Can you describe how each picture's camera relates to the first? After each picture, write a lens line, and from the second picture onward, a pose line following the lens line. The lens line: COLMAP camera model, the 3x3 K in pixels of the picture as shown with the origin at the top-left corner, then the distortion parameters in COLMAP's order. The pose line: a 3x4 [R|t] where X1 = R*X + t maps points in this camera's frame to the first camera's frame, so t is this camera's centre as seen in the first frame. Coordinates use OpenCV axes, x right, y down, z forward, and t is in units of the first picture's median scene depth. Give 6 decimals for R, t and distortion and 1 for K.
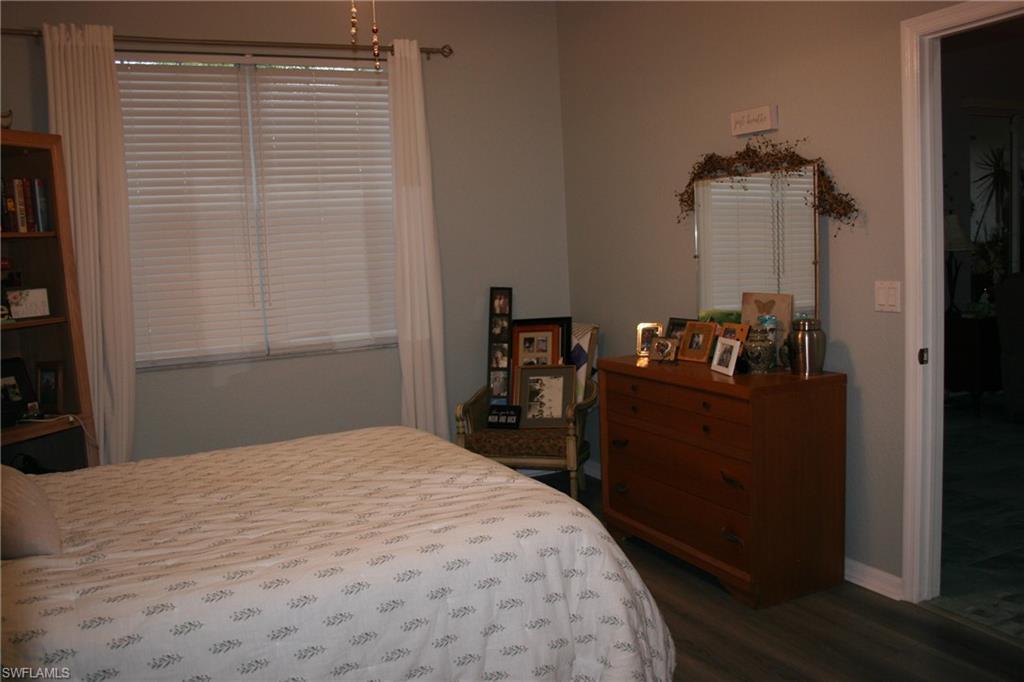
lens RADIAL K [[857.3, 0, 512.2], [0, 857.3, 337.7], [0, 0, 1]] dist [-0.142309, 0.114261]
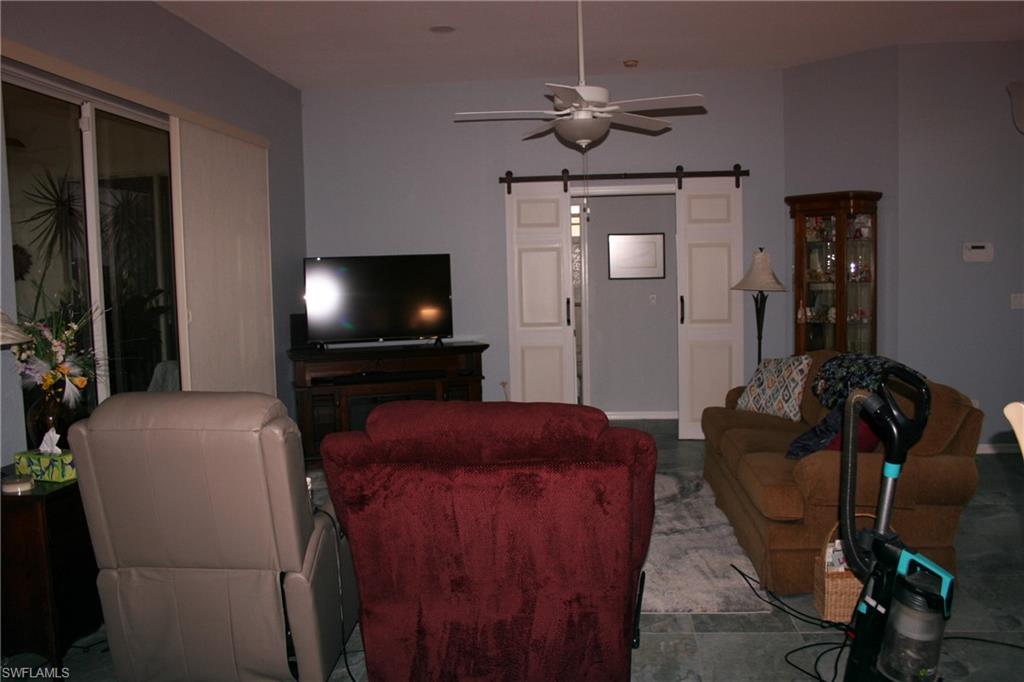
lens RADIAL K [[835.2, 0, 514.9], [0, 835.2, 341.0], [0, 0, 1]] dist [-0.038893, 0.006070]
pose [[0.520185, -0.036649, 0.853267, 0.506732], [0.090823, 0.995787, -0.012598, -0.126358], [-0.849210, 0.084050, 0.521323, 0.859315]]
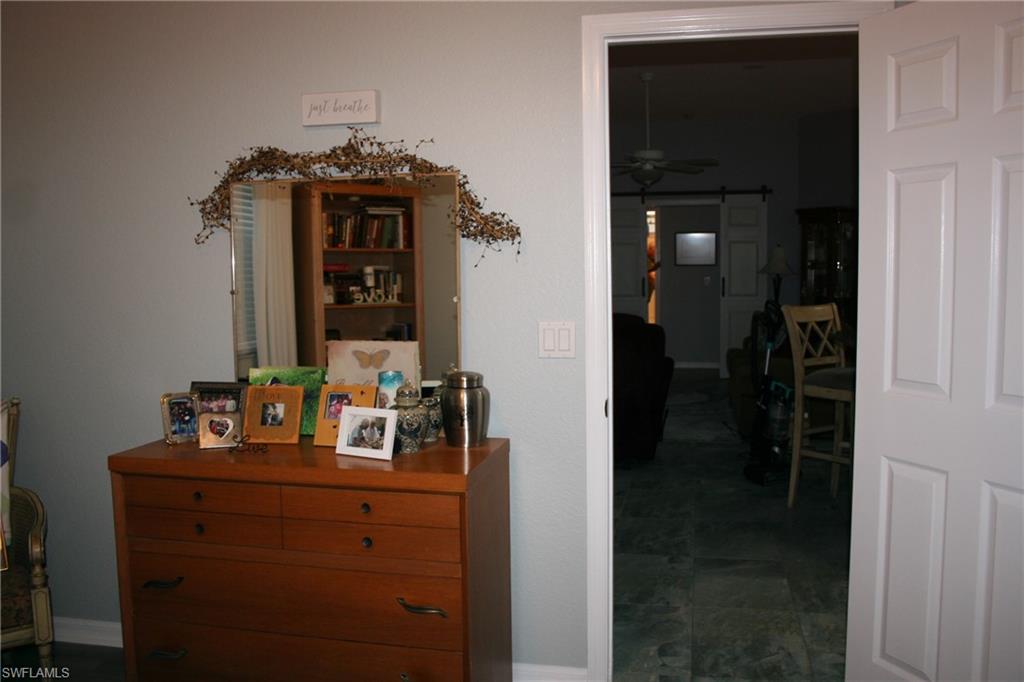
lens RADIAL K [[857.3, 0, 509.0], [0, 857.3, 342.1], [0, 0, 1]] dist [-0.142309, 0.114261]
pose [[0.615229, -0.033315, 0.787644, -0.206250], [0.067944, 0.997630, -0.010874, -0.033602], [-0.785415, 0.060206, 0.616034, 0.422308]]
